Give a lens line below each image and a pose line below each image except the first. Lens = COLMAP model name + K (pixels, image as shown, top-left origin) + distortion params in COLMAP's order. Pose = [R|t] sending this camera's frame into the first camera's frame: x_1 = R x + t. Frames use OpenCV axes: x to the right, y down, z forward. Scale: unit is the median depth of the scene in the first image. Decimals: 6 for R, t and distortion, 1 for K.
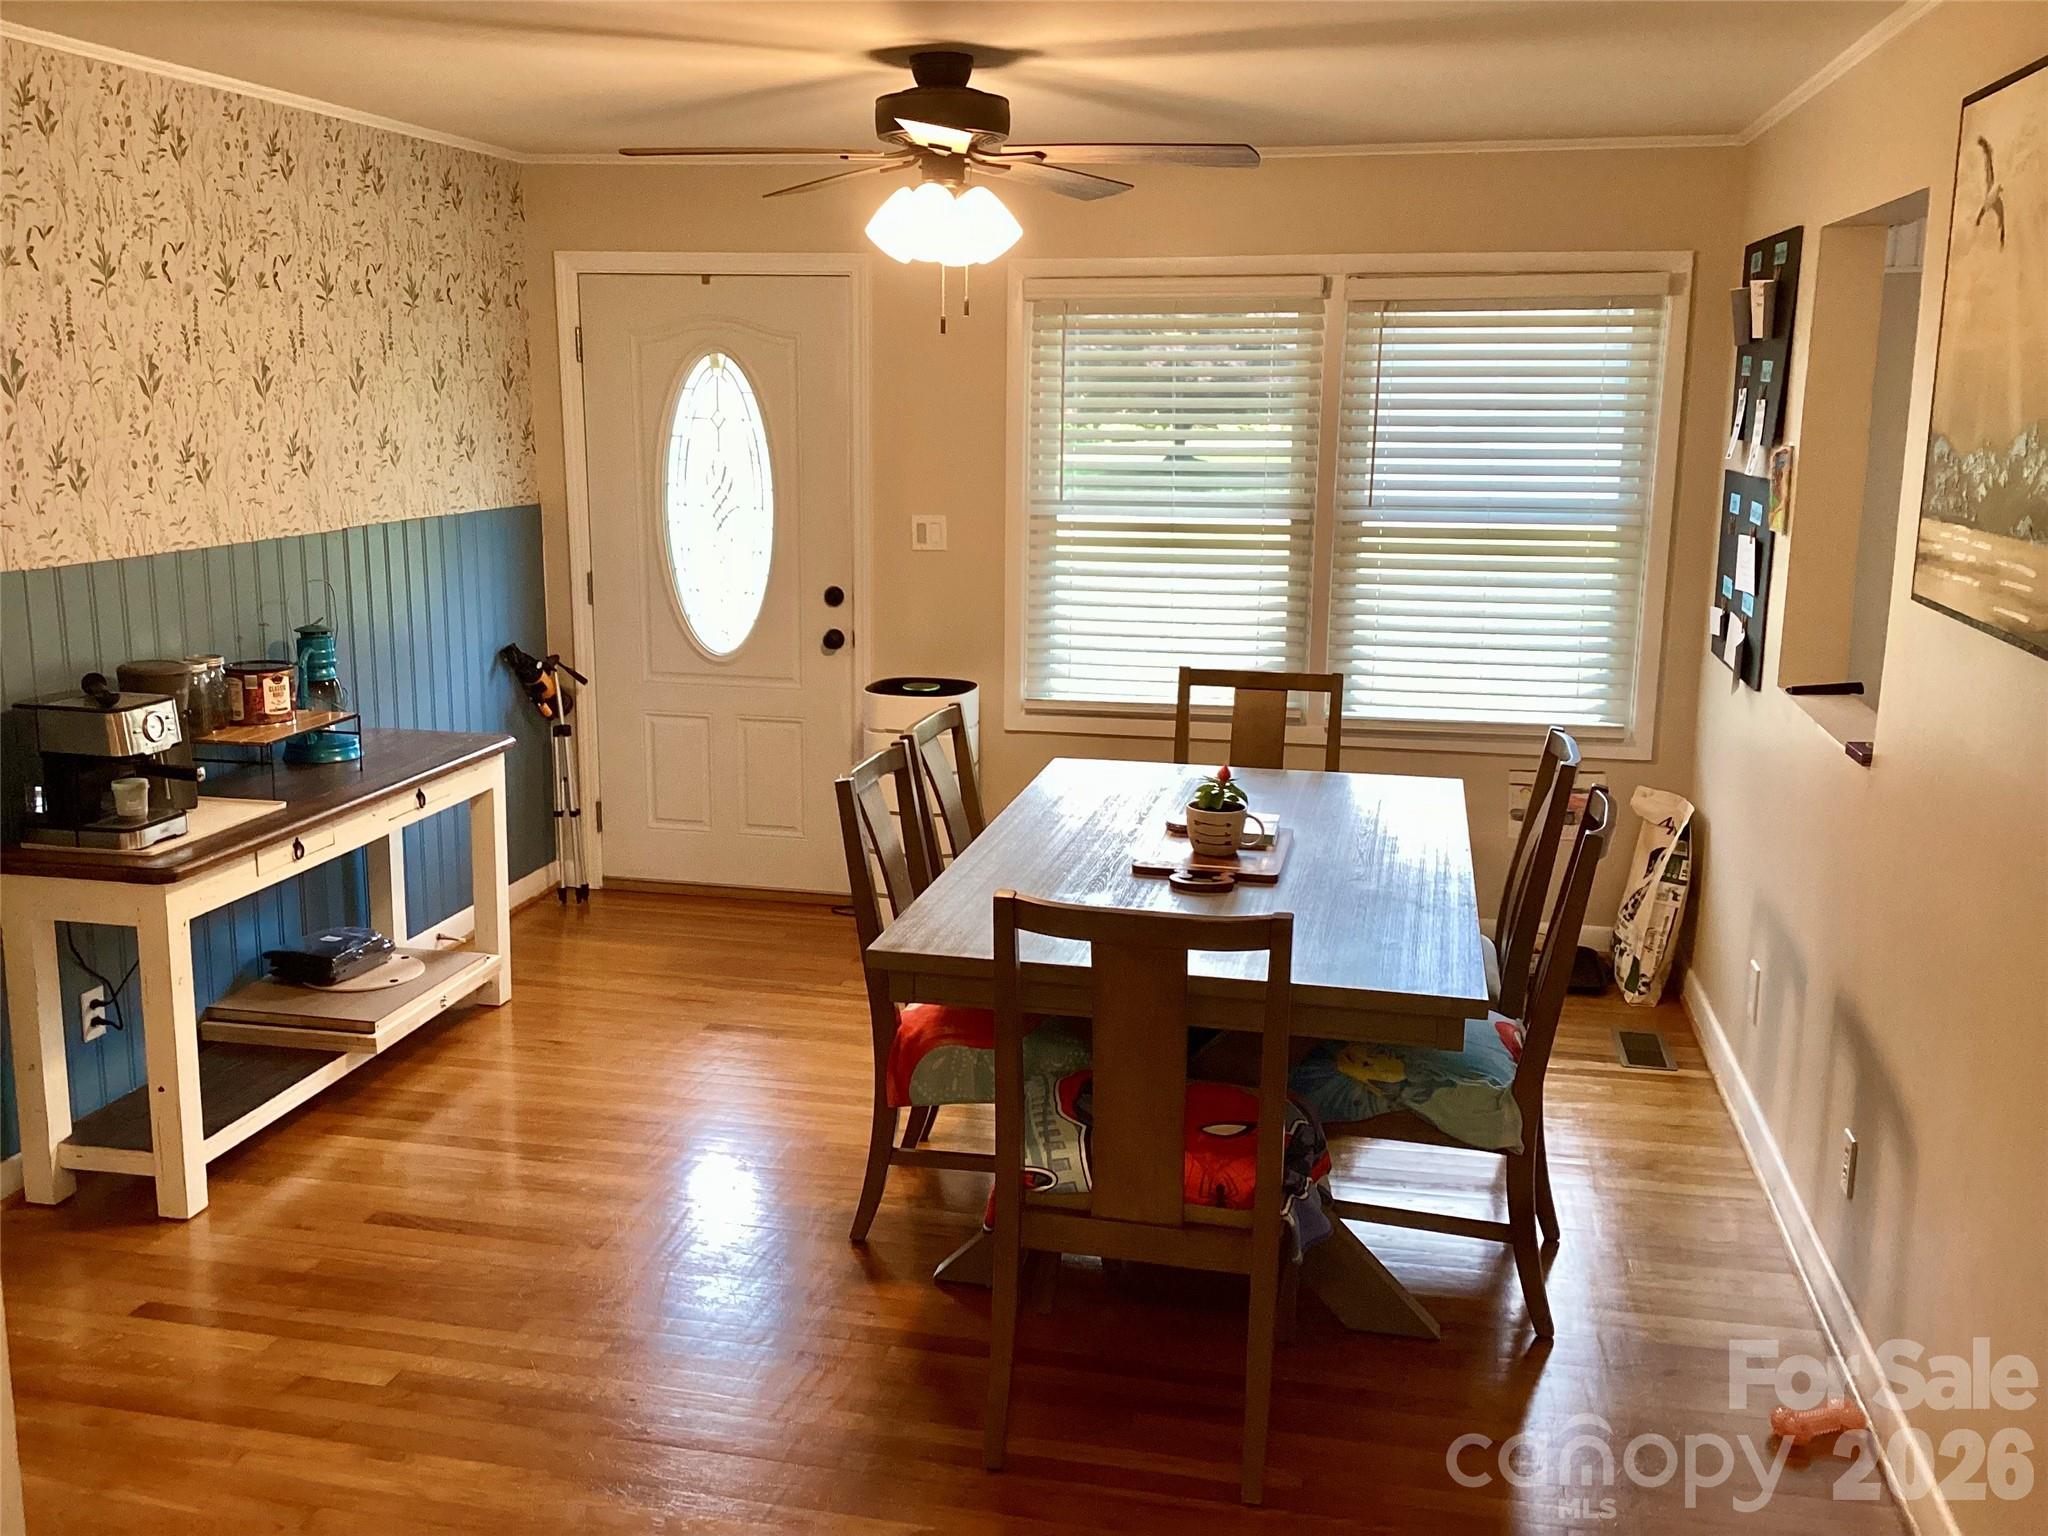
lens RADIAL K [[1865.0, 0, 1014.2], [0, 1865.0, 767.8], [0, 0, 1]] dist [0.022075, 0.000000]
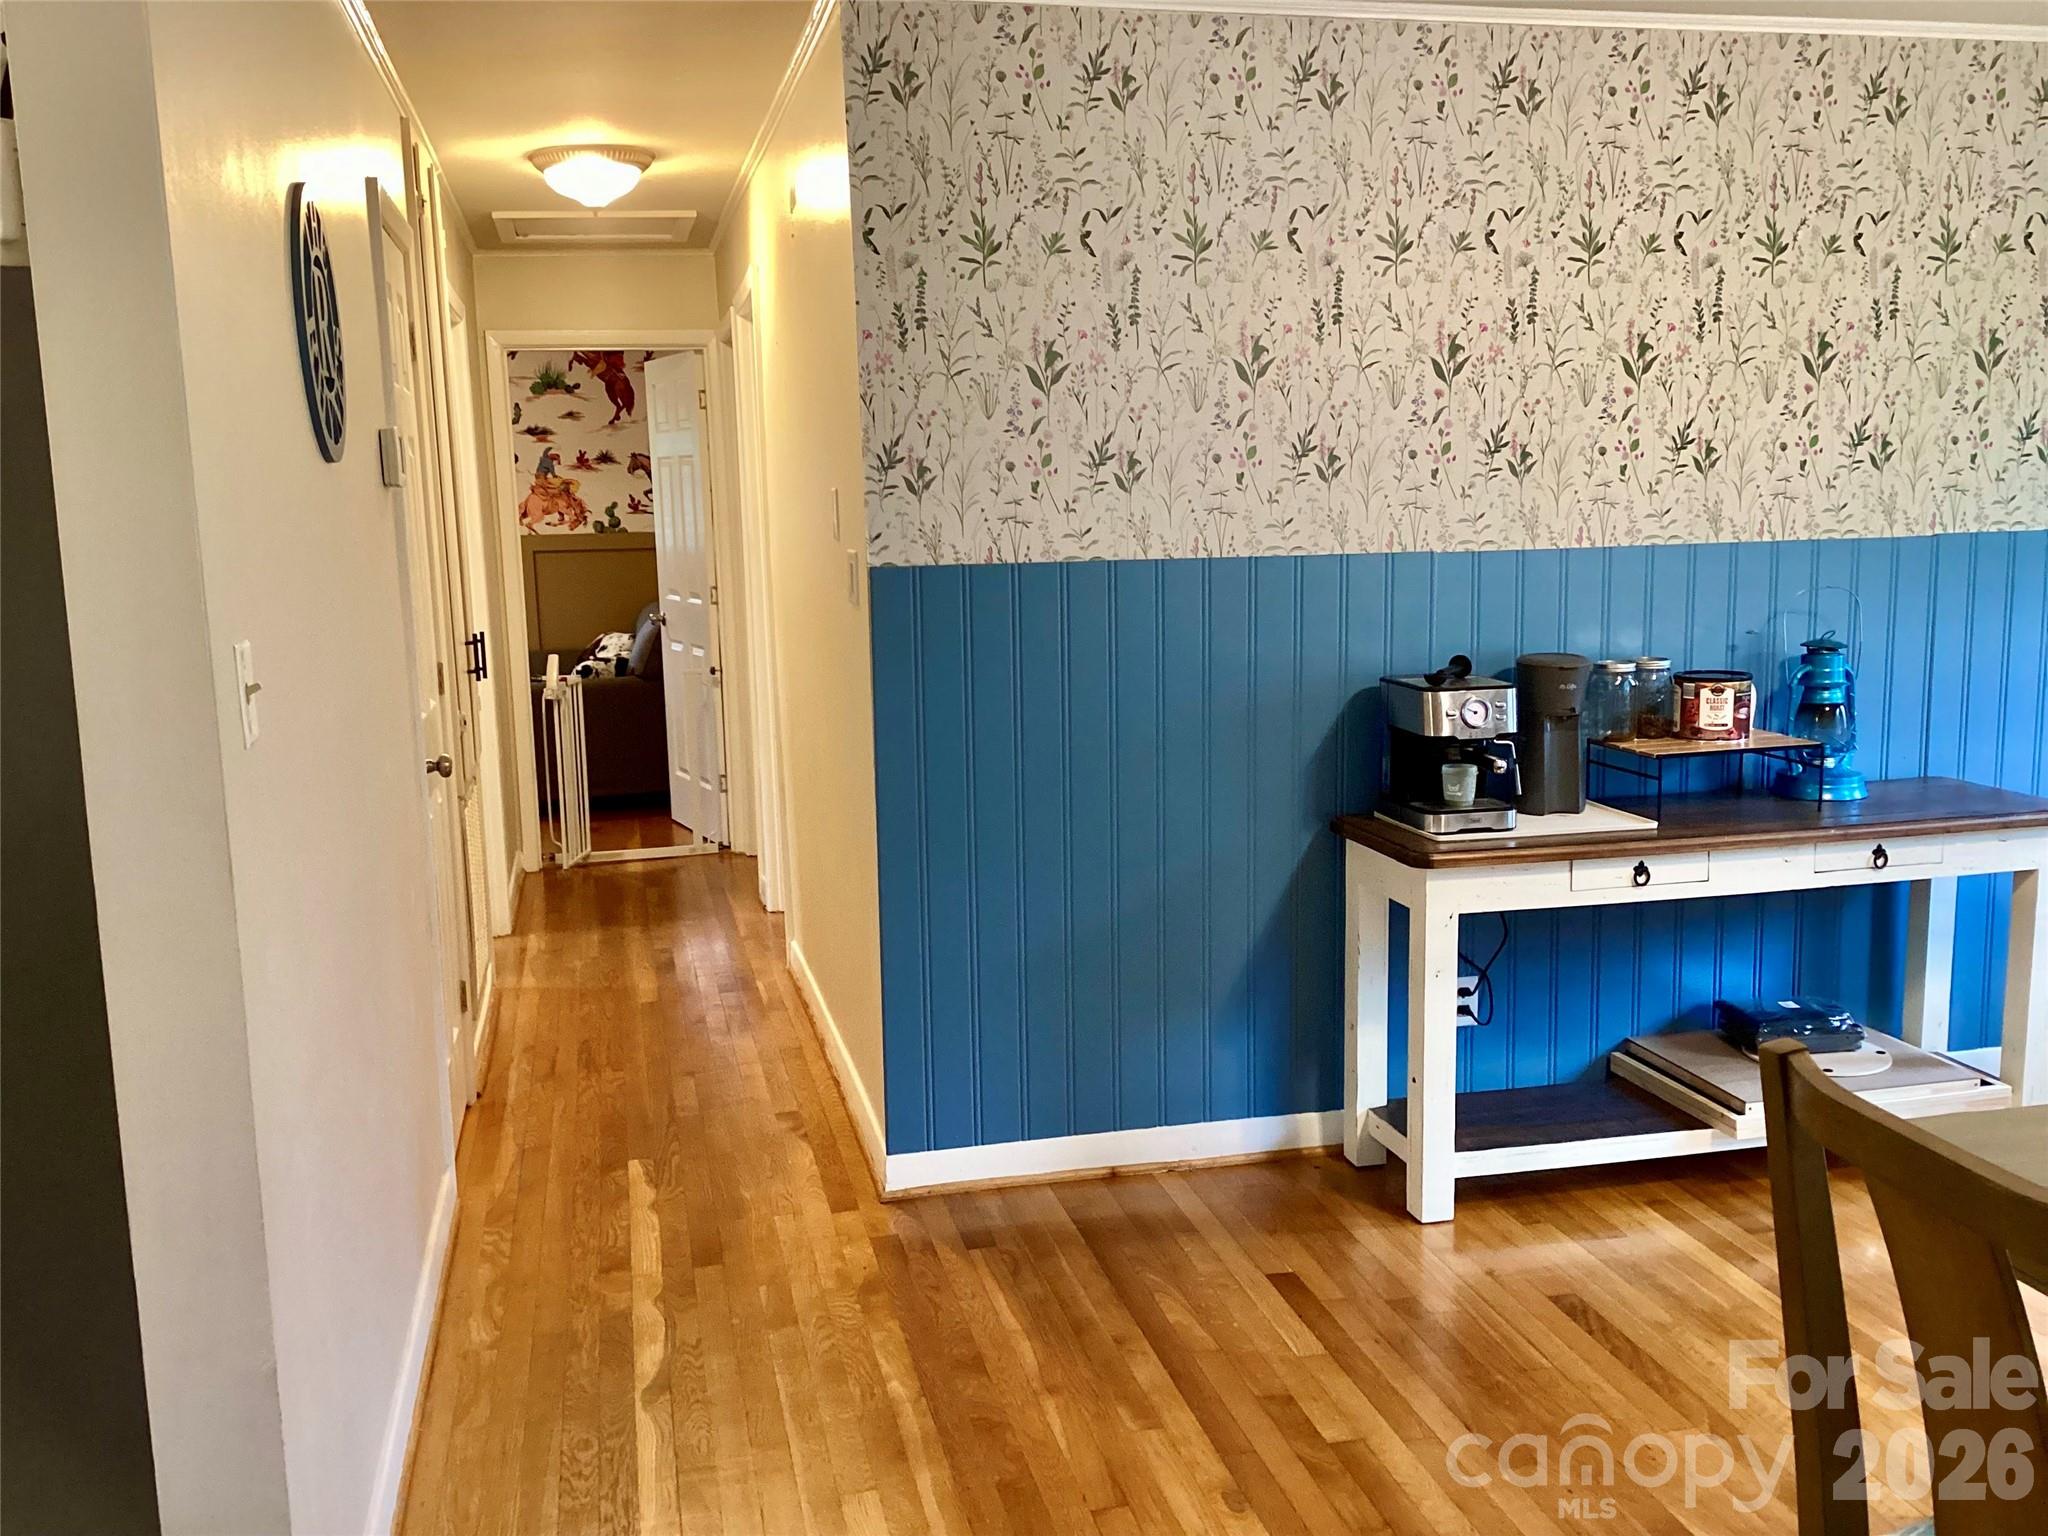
lens RADIAL K [[1865.0, 0, 1024.5], [0, 1865.0, 768.9], [0, 0, 1]] dist [0.022075, 0.000000]
pose [[0.432782, 0.122352, -0.893157, 0.267204], [-0.157906, 0.985719, 0.058518, -0.011257], [0.887562, 0.115709, 0.445921, 0.328074]]
